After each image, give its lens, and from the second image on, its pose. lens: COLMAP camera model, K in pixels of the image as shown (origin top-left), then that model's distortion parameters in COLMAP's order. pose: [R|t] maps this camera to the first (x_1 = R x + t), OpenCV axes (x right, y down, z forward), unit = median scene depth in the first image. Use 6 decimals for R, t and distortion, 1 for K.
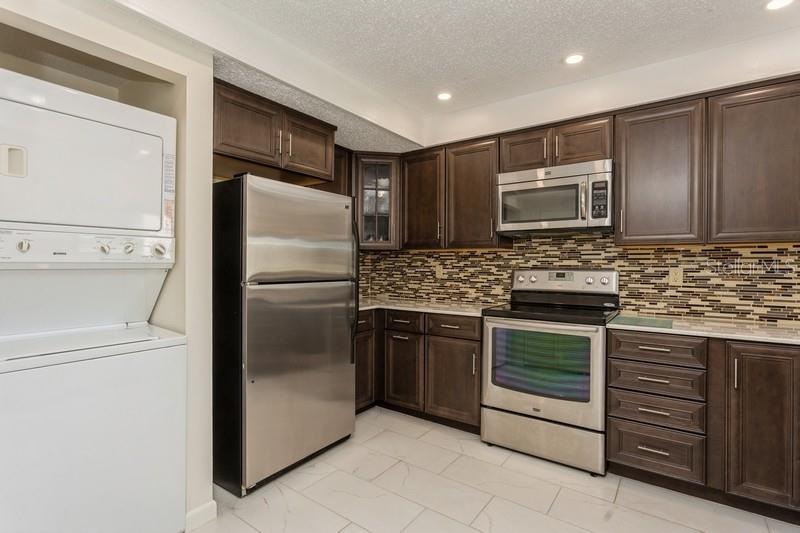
lens RADIAL K [[387.4, 0, 400.0], [0, 387.4, 266.5], [0, 0, 1]] dist [-0.003027, 0.000784]
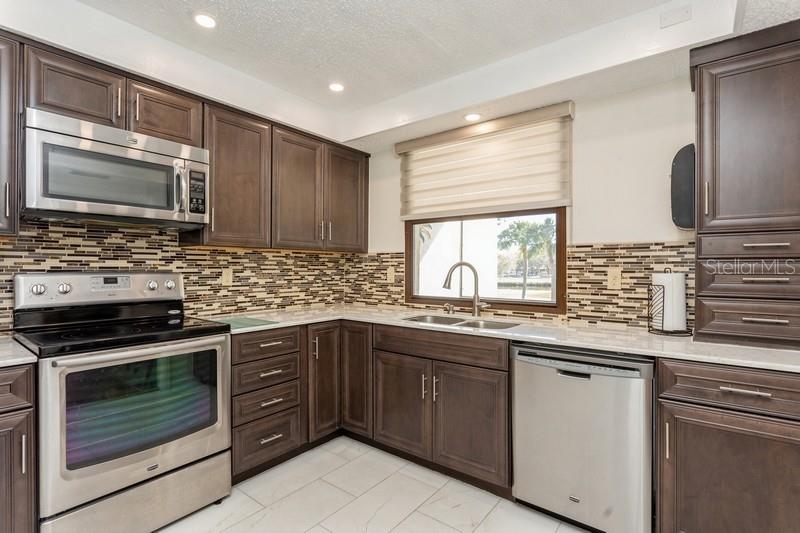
lens RADIAL K [[387.4, 0, 400.0], [0, 387.4, 266.5], [0, 0, 1]] dist [-0.003027, 0.000784]
pose [[0.040677, -0.004269, 0.999163, -0.334362], [0.003803, 0.999984, 0.004118, -0.005730], [-0.999165, 0.003632, 0.040693, 0.491382]]
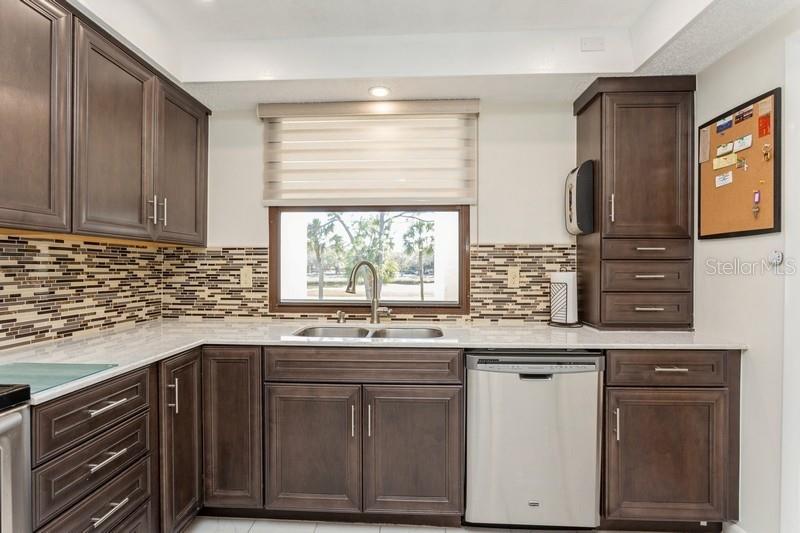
lens RADIAL K [[387.4, 0, 400.0], [0, 387.4, 266.5], [0, 0, 1]] dist [-0.003027, 0.000784]
pose [[-0.538502, -0.006543, 0.842599, -0.066908], [-0.000437, 0.999972, 0.007486, -0.005975], [-0.842624, 0.003663, -0.538490, 0.778081]]
